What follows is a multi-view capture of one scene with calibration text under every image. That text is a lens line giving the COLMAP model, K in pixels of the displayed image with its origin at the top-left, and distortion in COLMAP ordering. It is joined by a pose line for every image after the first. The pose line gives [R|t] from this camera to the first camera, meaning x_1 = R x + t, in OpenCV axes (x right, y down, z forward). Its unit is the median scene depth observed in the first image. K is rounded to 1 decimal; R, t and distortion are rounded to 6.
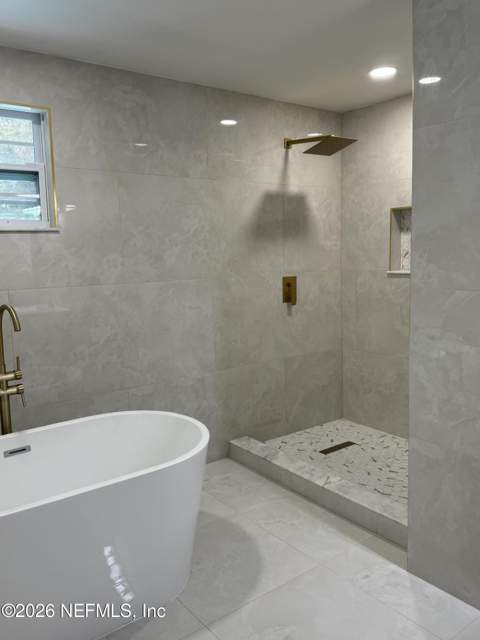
lens RADIAL K [[531.9, 0, 243.1], [0, 531.9, 321.1], [0, 0, 1]] dist [0.194924, -0.354989]
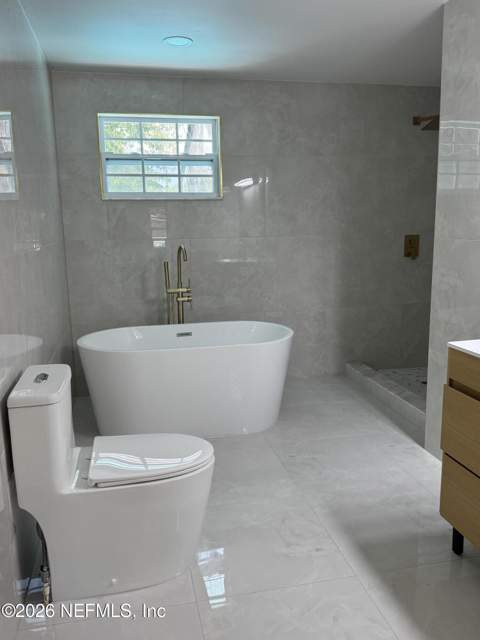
lens RADIAL K [[531.9, 0, 243.1], [0, 531.9, 321.1], [0, 0, 1]] dist [0.194924, -0.354989]
pose [[0.903916, 0.085788, -0.419019, 0.271976], [-0.062358, 0.995643, 0.069325, 0.047469], [0.423141, -0.036535, 0.905327, -0.250754]]
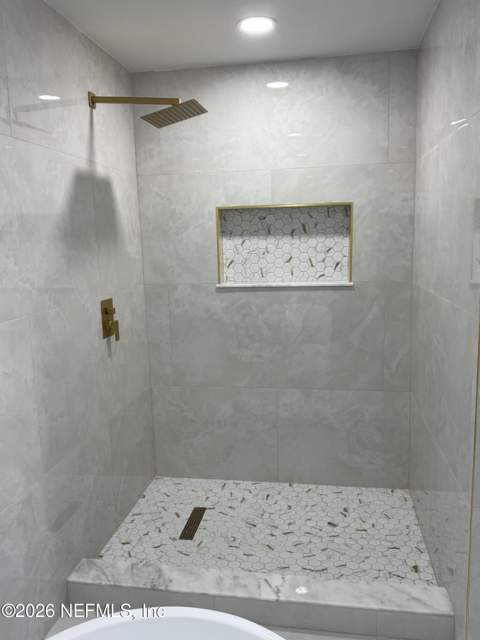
lens RADIAL K [[531.9, 0, 243.1], [0, 531.9, 321.1], [0, 0, 1]] dist [0.194924, -0.354989]
pose [[0.727346, -0.102899, 0.678513, -0.257623], [0.098144, 0.994129, 0.045557, -0.071379], [-0.679217, 0.033456, 0.733174, 0.389700]]
